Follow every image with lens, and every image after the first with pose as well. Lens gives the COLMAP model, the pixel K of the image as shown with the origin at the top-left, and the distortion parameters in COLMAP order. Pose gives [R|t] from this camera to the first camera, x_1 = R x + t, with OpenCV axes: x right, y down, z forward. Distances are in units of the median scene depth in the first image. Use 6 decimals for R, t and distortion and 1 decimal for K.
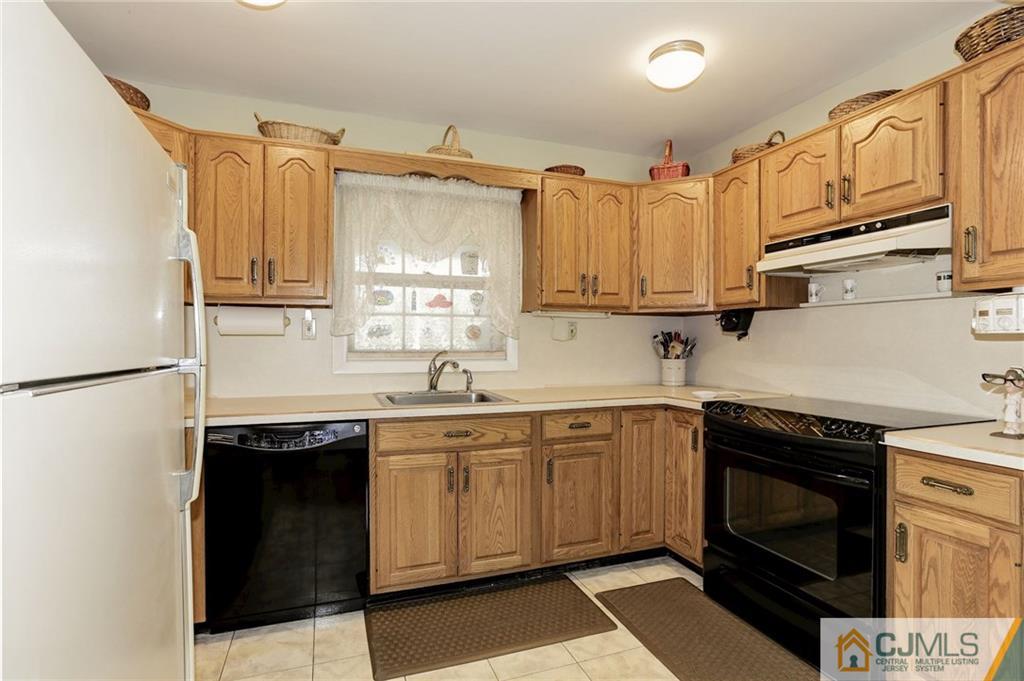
lens RADIAL K [[495.5, 0, 507.2], [0, 495.5, 338.7], [0, 0, 1]] dist [-0.042538, 0.027746]
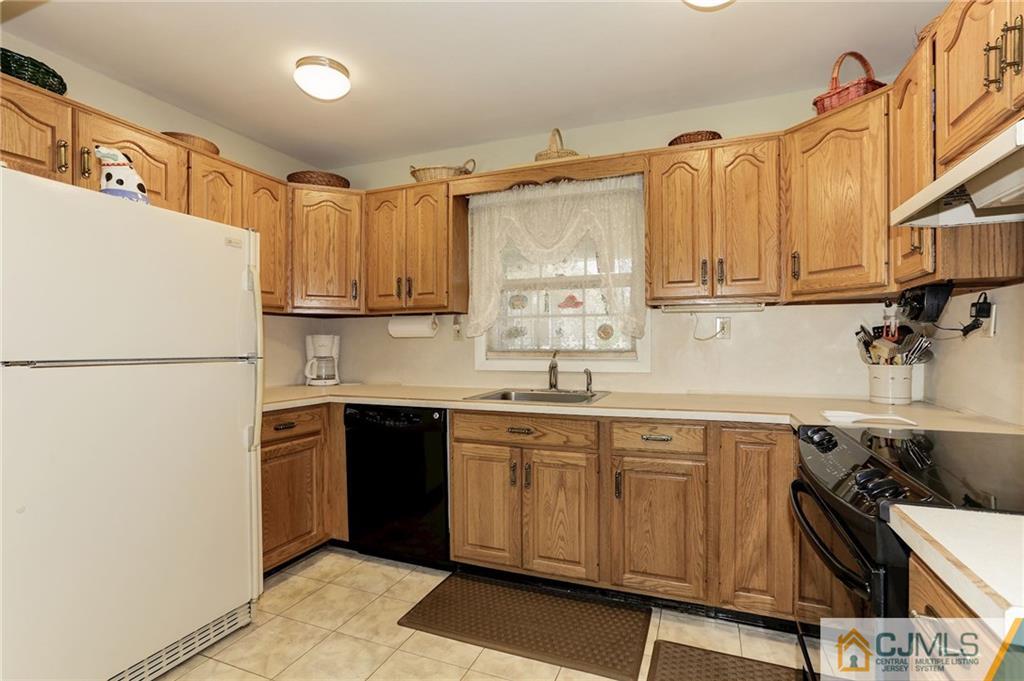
lens RADIAL K [[481.4, 0, 511.0], [0, 481.4, 336.7], [0, 0, 1]] dist [-0.059502, 0.046580]
pose [[0.756171, -0.013135, -0.654243, 0.502257], [0.009331, 0.999913, -0.009290, 0.005122], [0.654308, 0.000920, 0.756228, 0.211597]]
